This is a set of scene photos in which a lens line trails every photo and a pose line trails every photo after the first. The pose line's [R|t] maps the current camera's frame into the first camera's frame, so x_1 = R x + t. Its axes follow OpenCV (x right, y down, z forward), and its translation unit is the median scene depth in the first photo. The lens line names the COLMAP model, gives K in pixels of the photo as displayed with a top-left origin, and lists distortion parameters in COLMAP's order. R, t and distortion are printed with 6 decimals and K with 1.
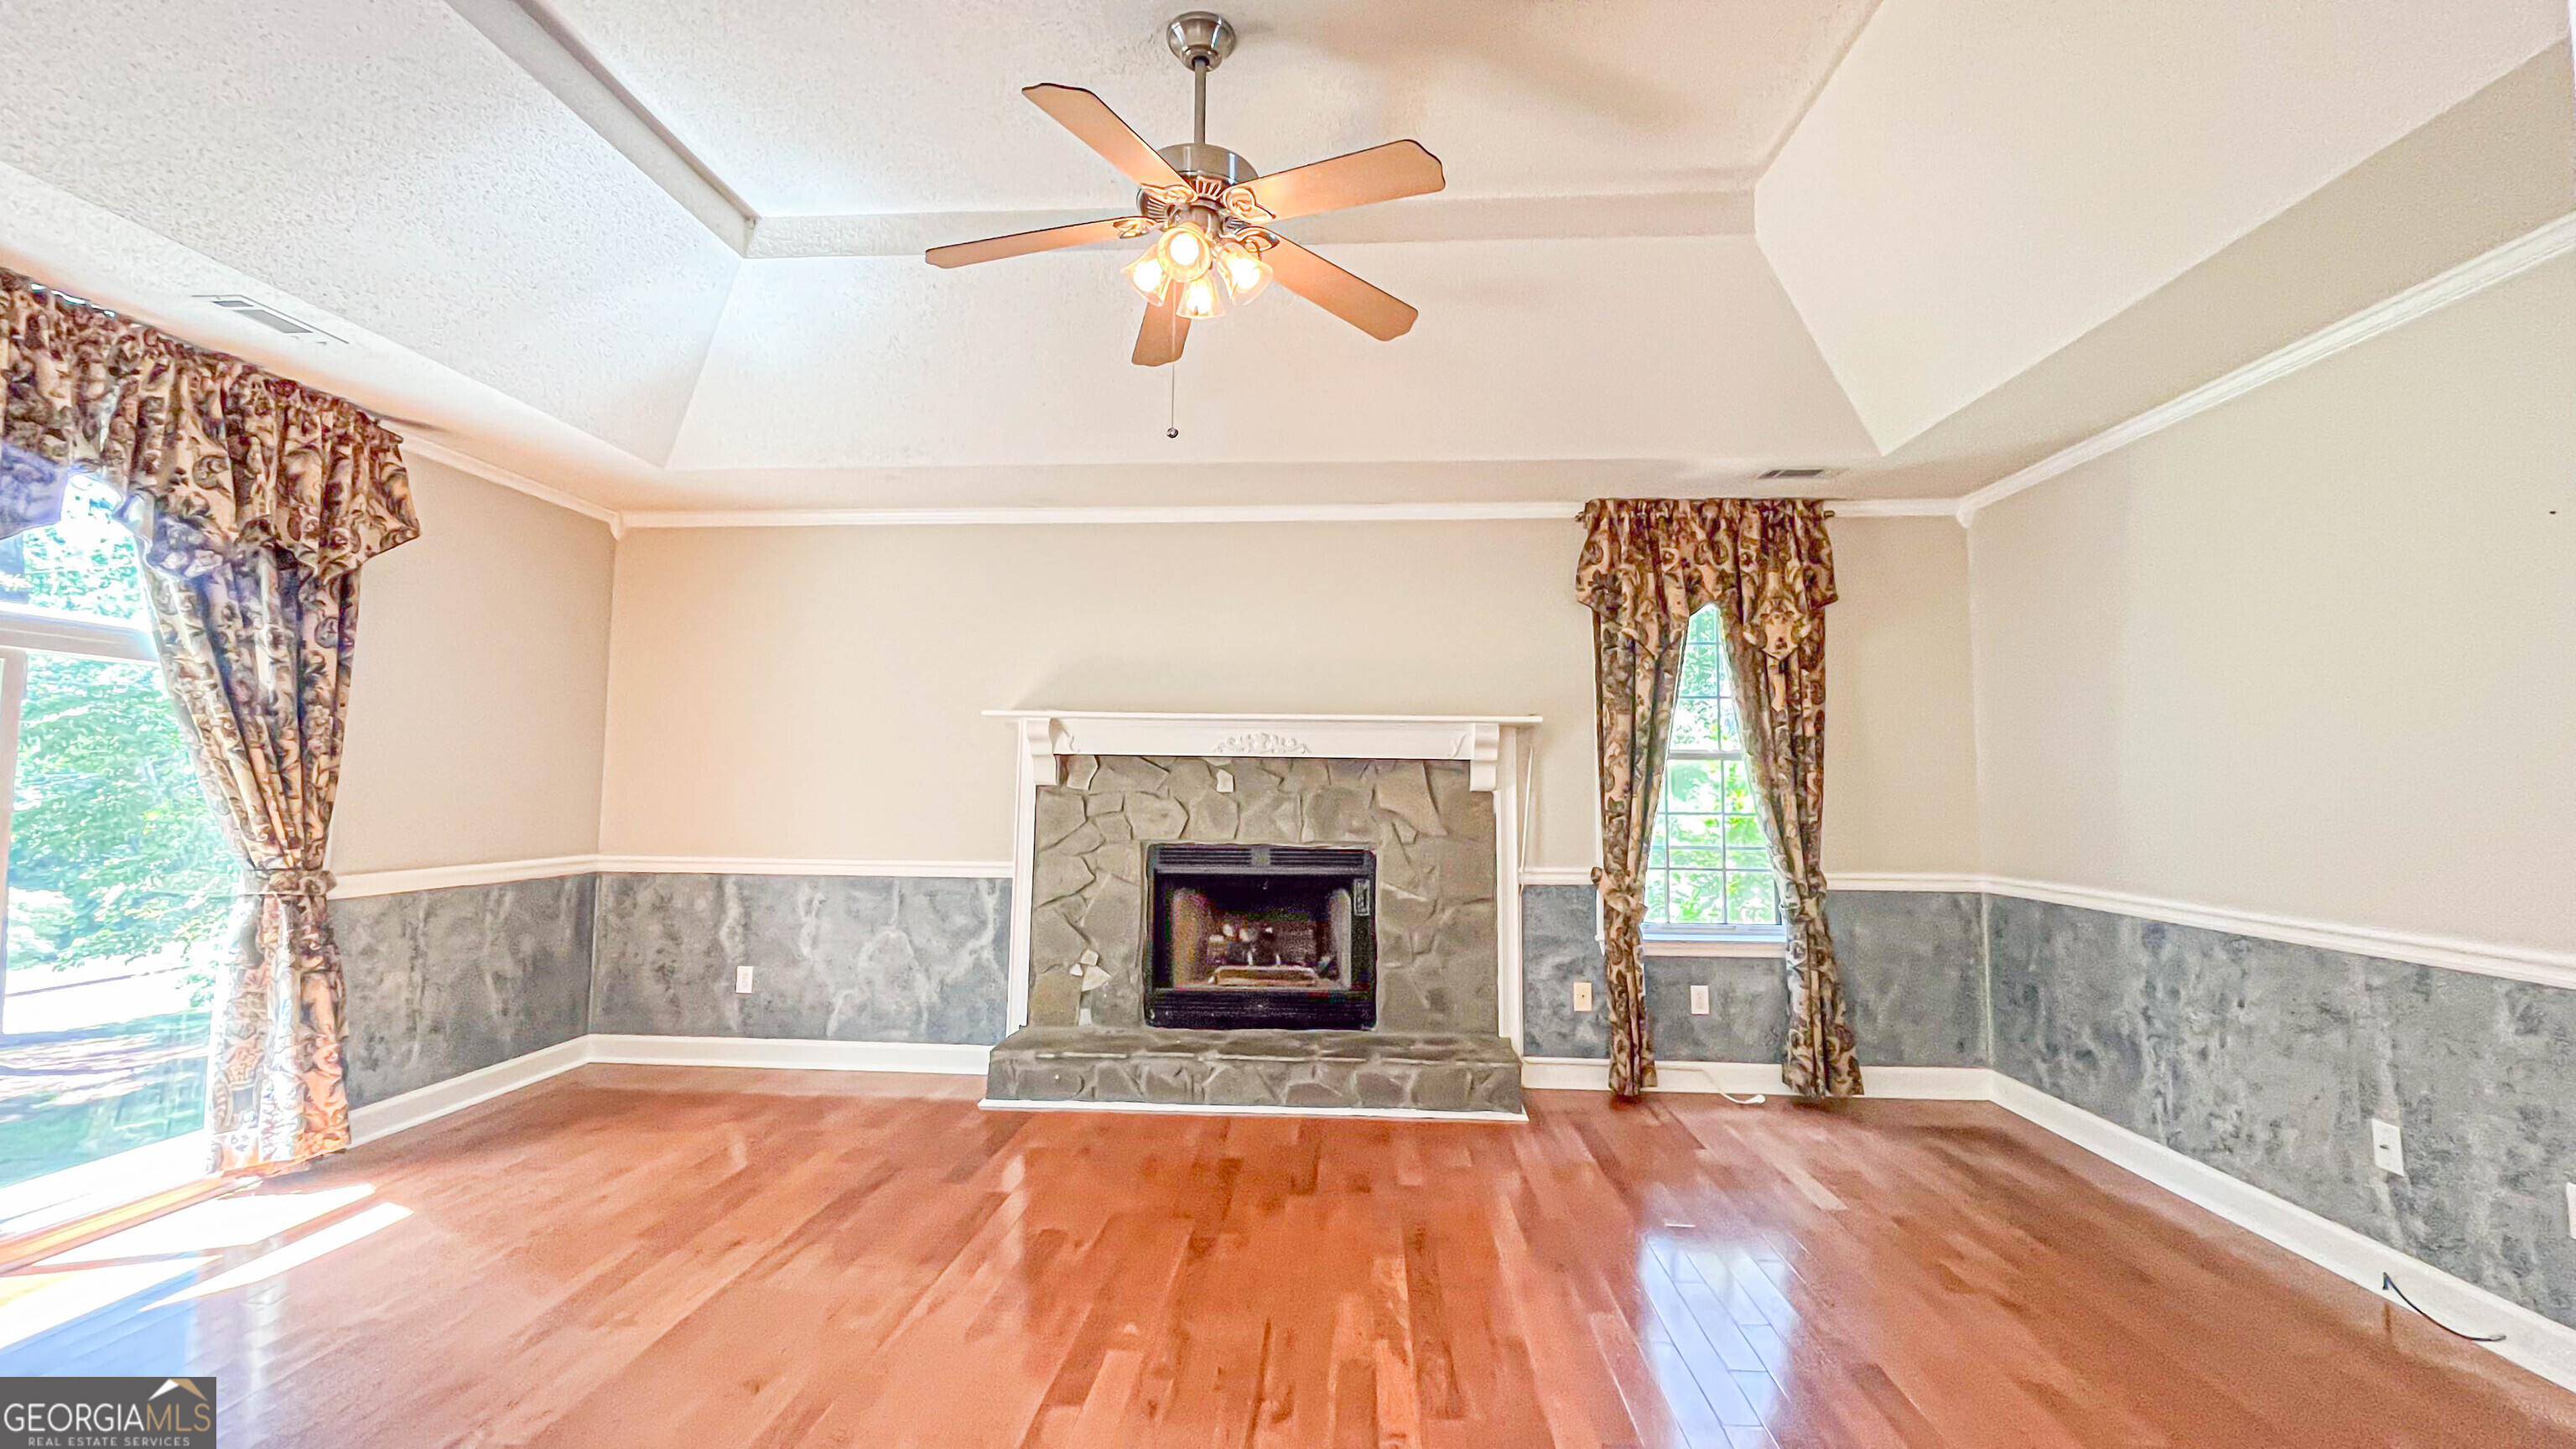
lens RADIAL K [[1047.4, 0, 1282.0], [0, 1047.4, 712.9], [0, 0, 1]] dist [-0.003233, 0.000224]
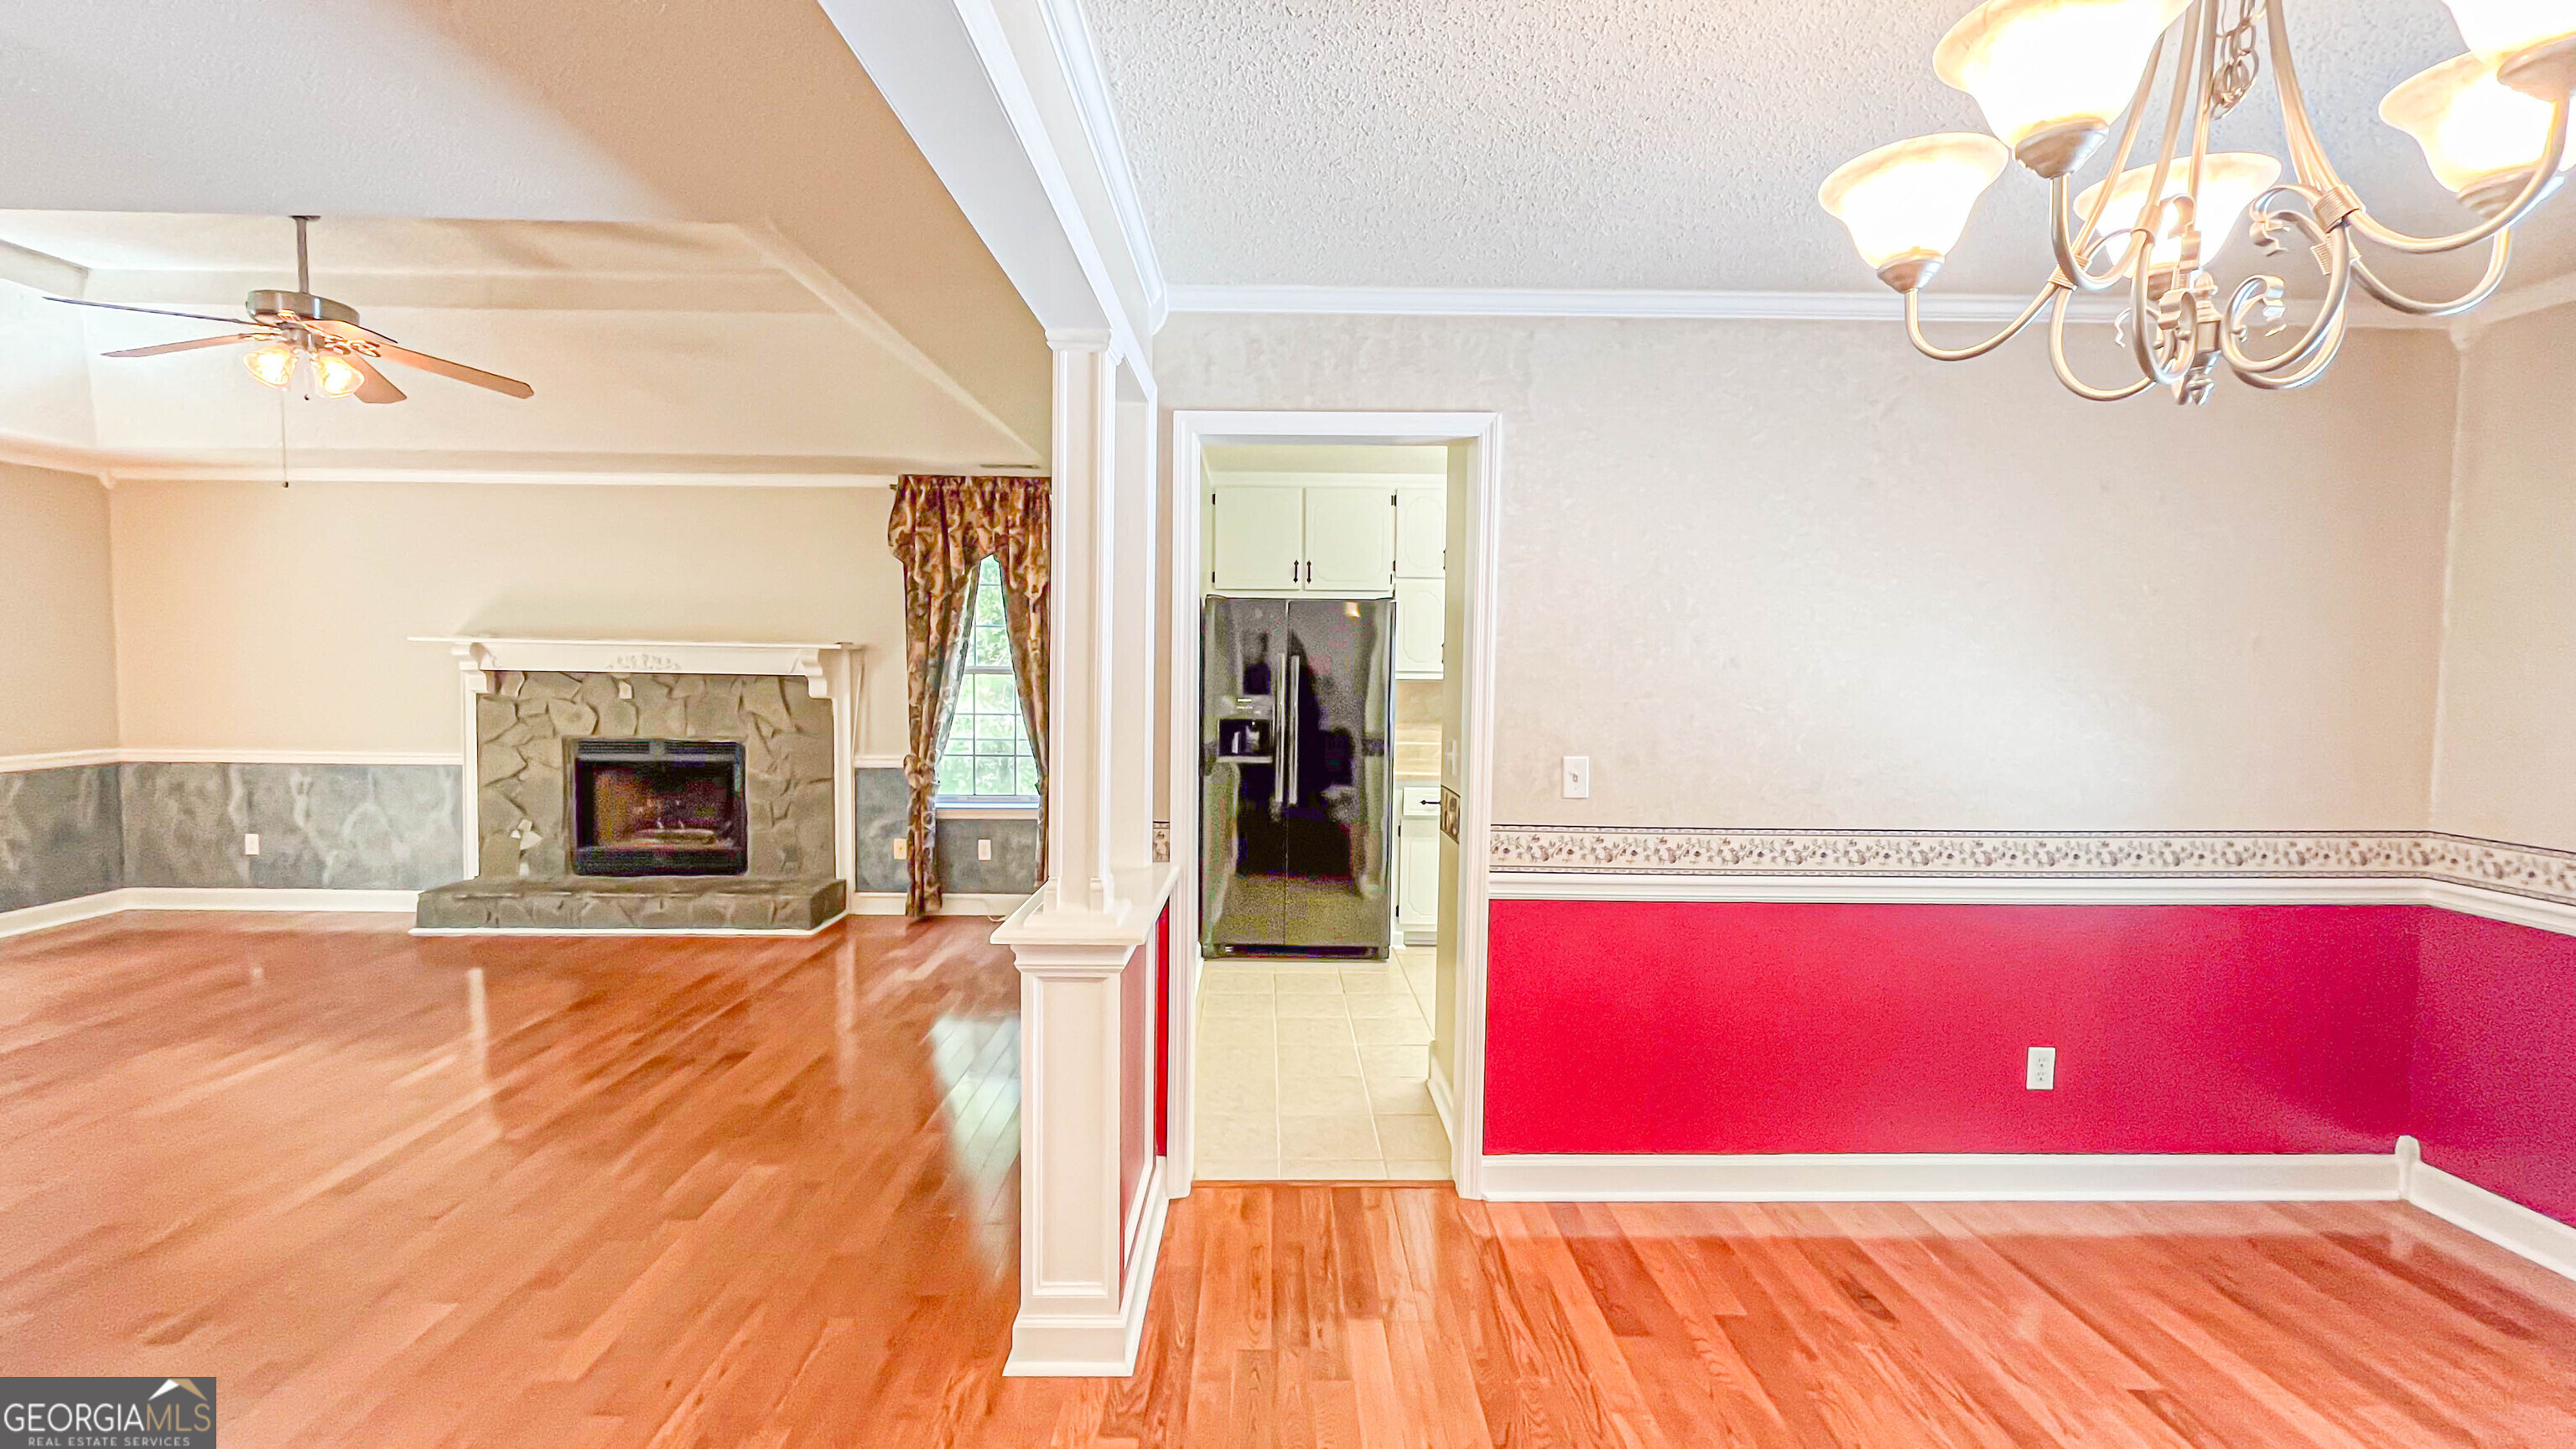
lens RADIAL K [[1047.4, 0, 1280.9], [0, 1047.4, 712.0], [0, 0, 1]] dist [-0.003233, 0.000224]
pose [[0.996663, -0.002309, 0.081594, 0.686022], [-0.007858, 0.992245, 0.124053, -0.079713], [-0.081247, -0.124280, 0.988915, -0.370906]]
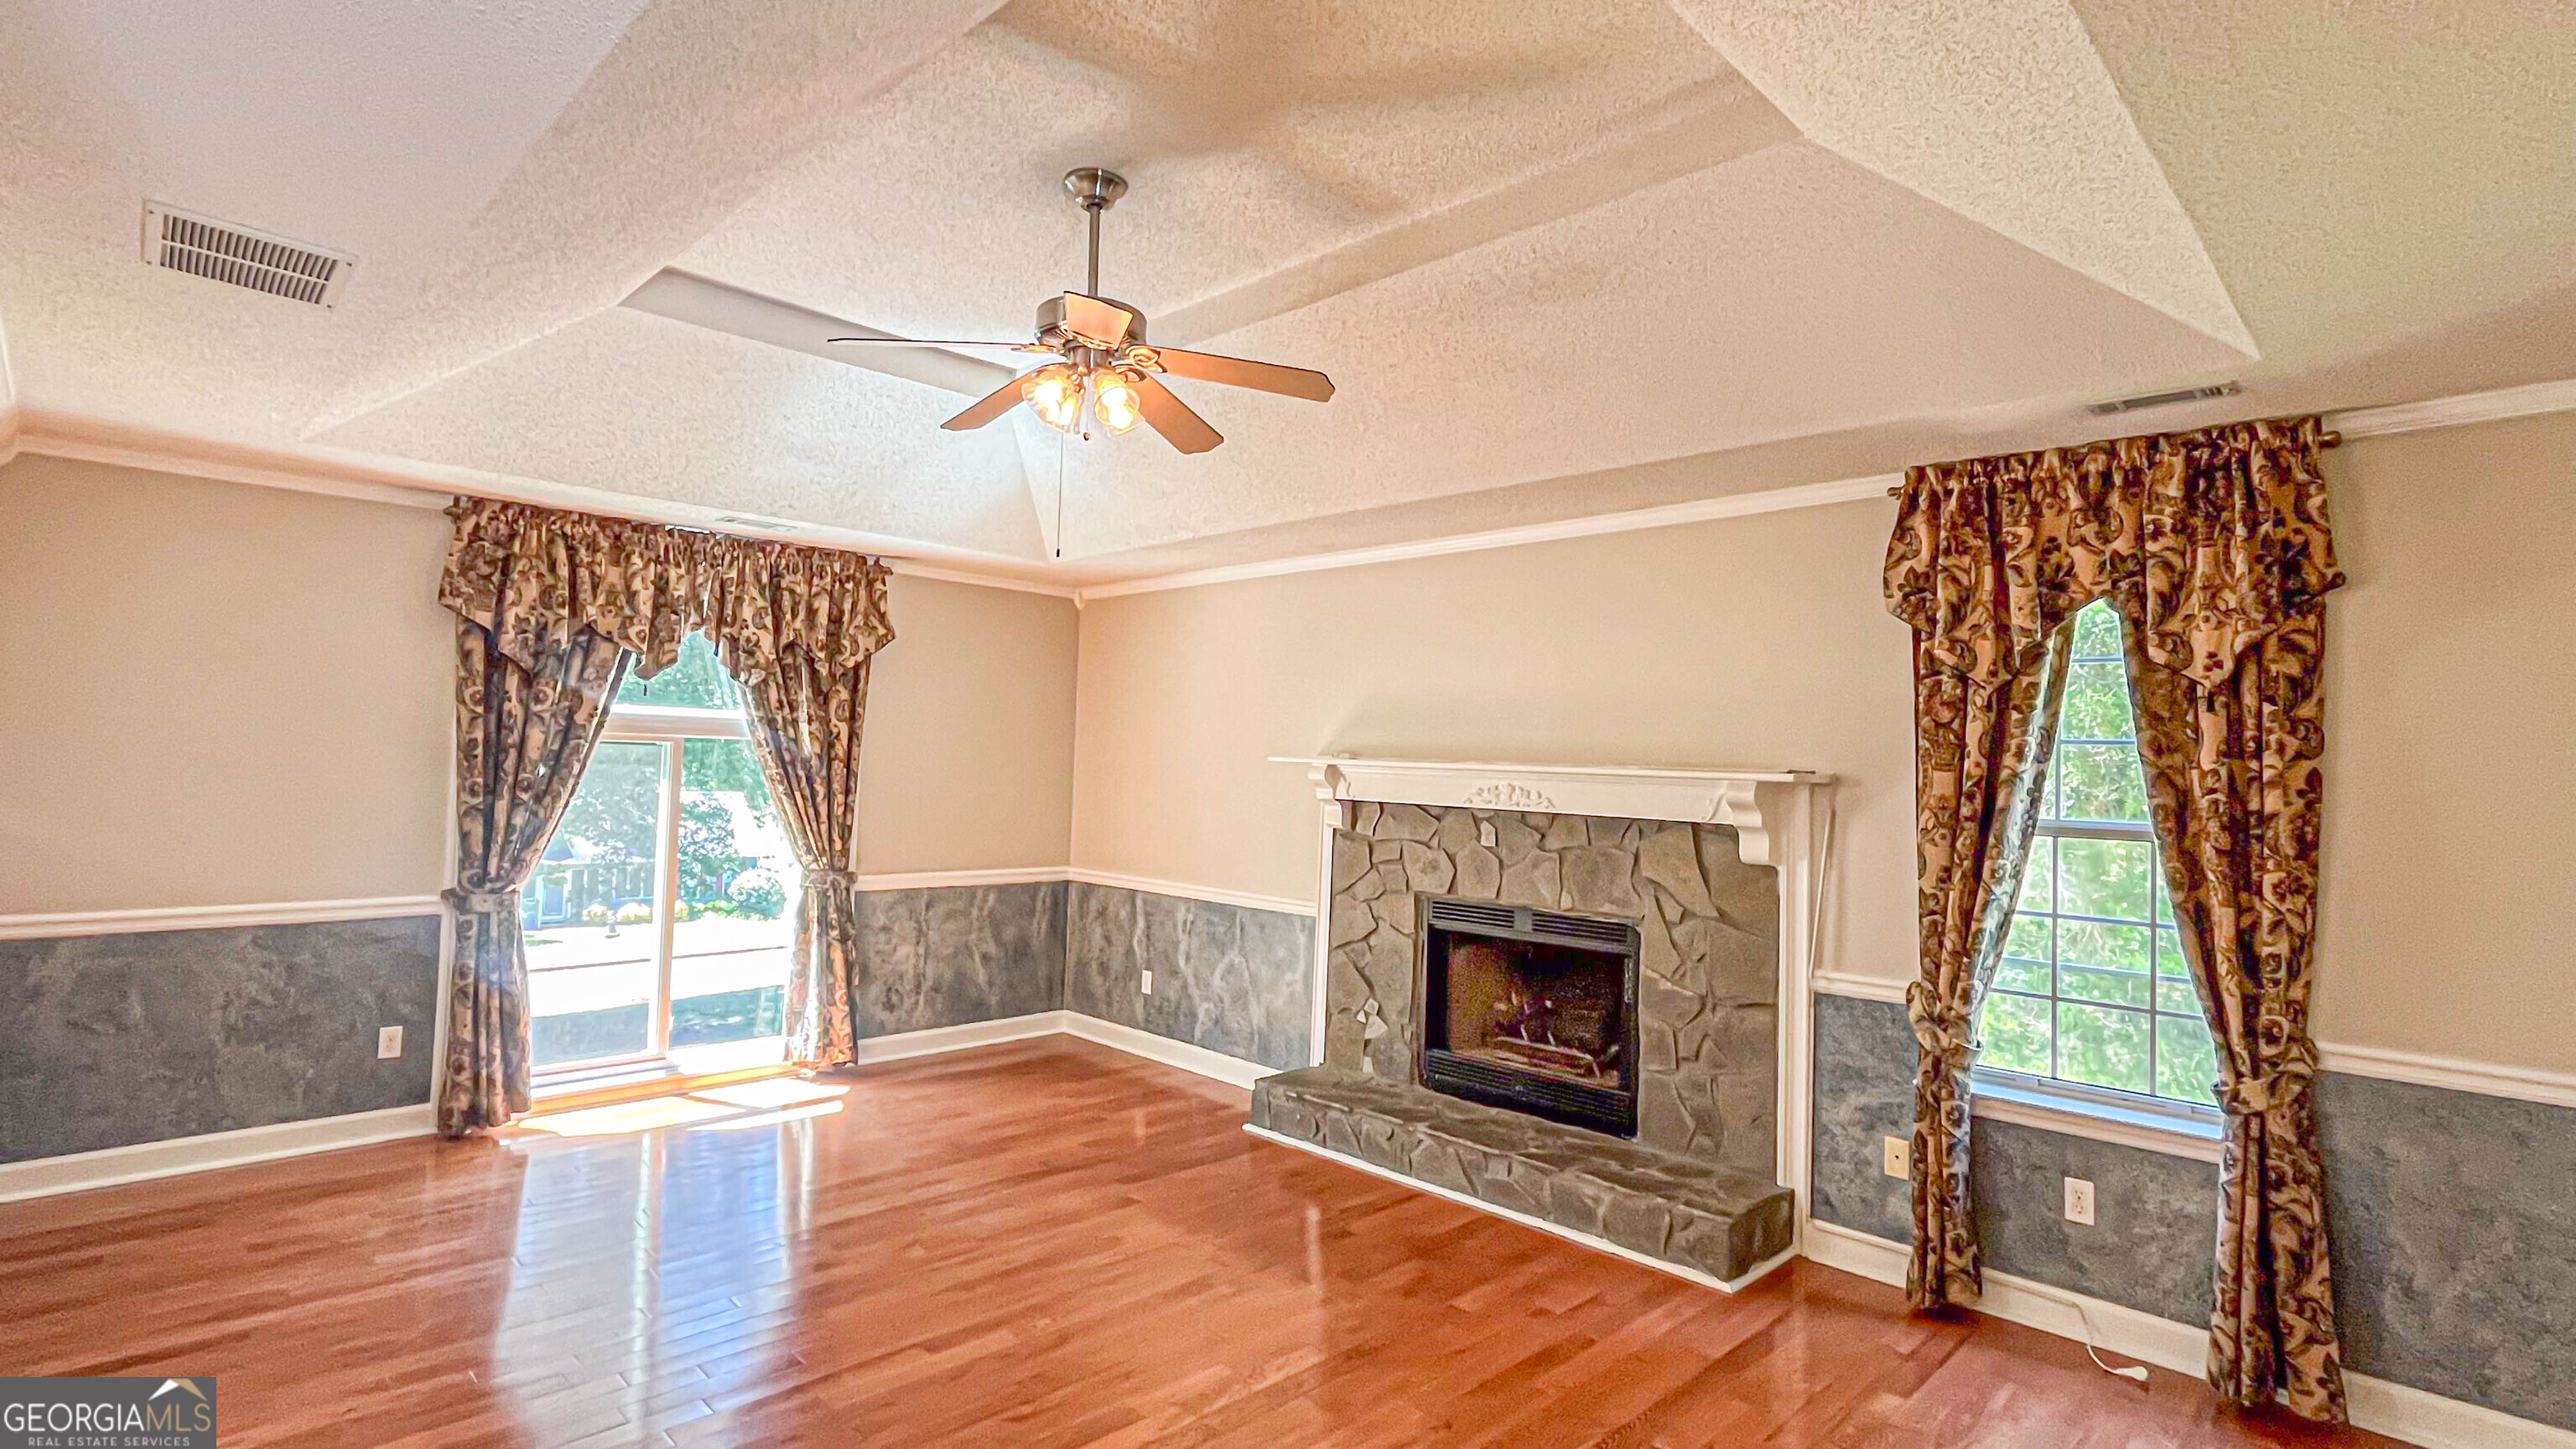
lens RADIAL K [[1214.8, 0, 1285.1], [0, 1214.8, 714.7], [0, 0, 1]] dist [-0.006345, 0.000487]
pose [[0.751662, -0.013681, -0.659406, 0.540530], [0.024810, 0.999664, 0.007541, -0.054448], [0.659081, -0.022028, 0.751749, 0.096245]]
